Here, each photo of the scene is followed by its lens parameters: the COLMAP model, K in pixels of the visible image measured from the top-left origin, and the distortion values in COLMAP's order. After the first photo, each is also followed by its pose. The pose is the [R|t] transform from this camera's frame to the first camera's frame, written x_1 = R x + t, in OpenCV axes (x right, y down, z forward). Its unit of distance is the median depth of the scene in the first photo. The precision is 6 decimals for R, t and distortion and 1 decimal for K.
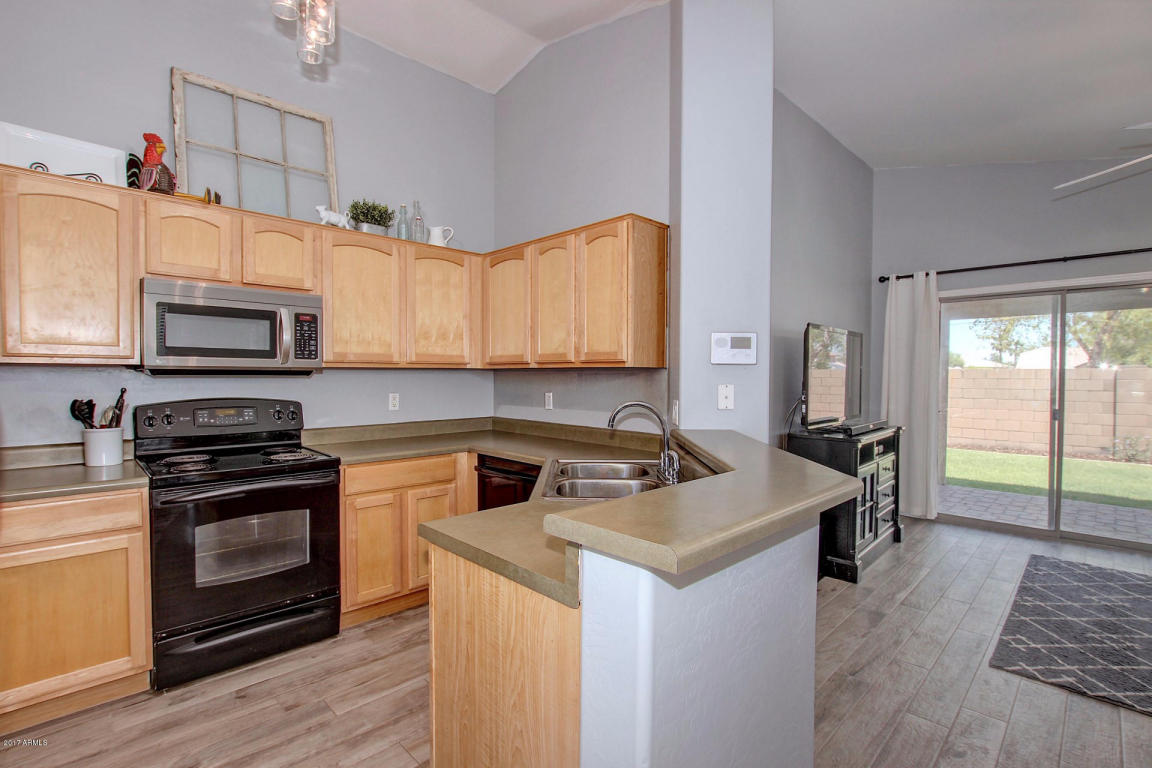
lens RADIAL K [[533.1, 0, 571.9], [0, 533.1, 382.2], [0, 0, 1]] dist [-0.030482, 0.007168]
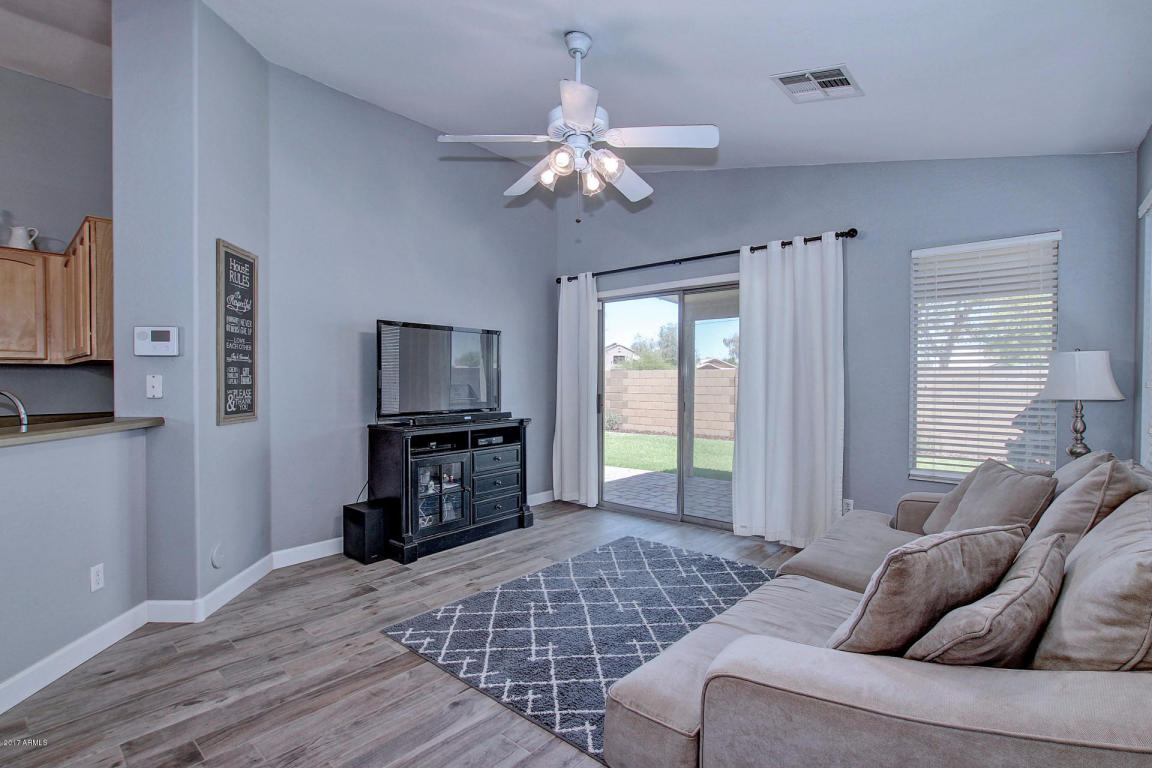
lens RADIAL K [[533.1, 0, 571.9], [0, 533.1, 382.2], [0, 0, 1]] dist [-0.030482, 0.007168]
pose [[0.996873, -0.006458, 0.078758, 0.821625], [0.007067, 0.999947, -0.007457, 0.025968], [-0.078706, 0.007991, 0.996866, -0.097870]]
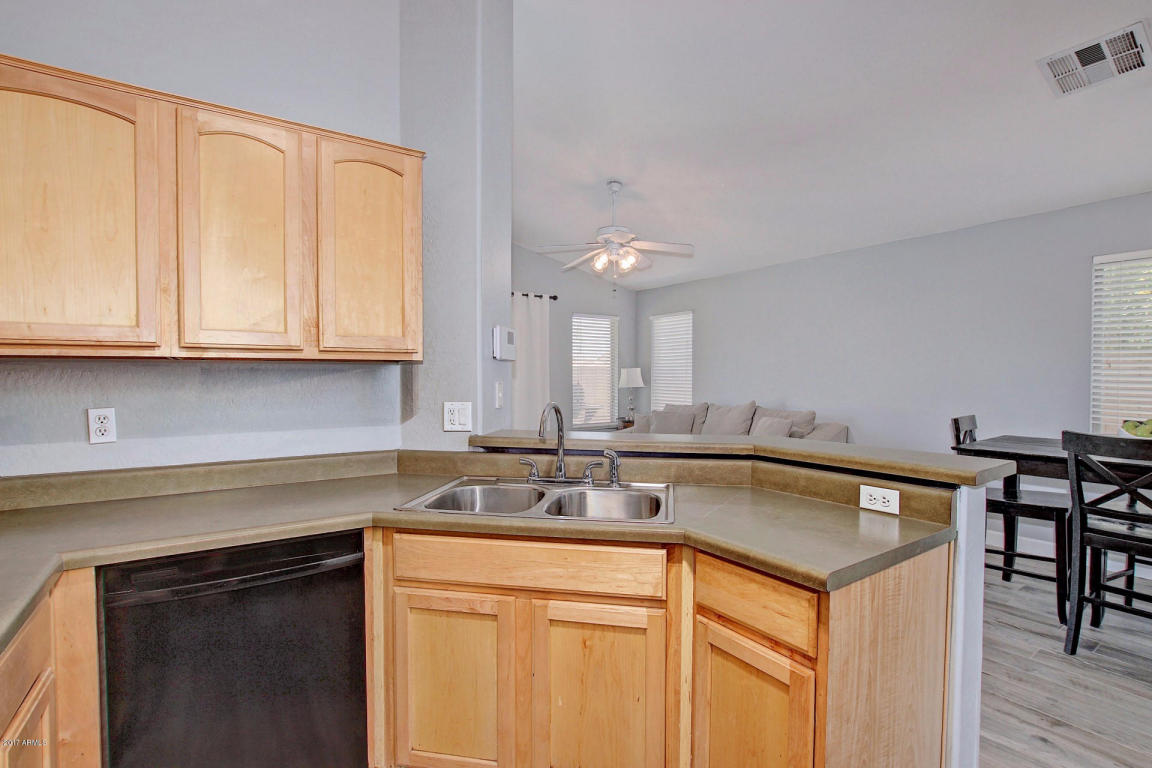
lens RADIAL K [[533.1, 0, 571.9], [0, 533.1, 382.2], [0, 0, 1]] dist [-0.030482, 0.007168]
pose [[0.179015, -0.019388, 0.983655, -0.475836], [0.016268, 0.999727, 0.016744, -0.006007], [-0.983712, 0.013005, 0.179281, 0.543986]]
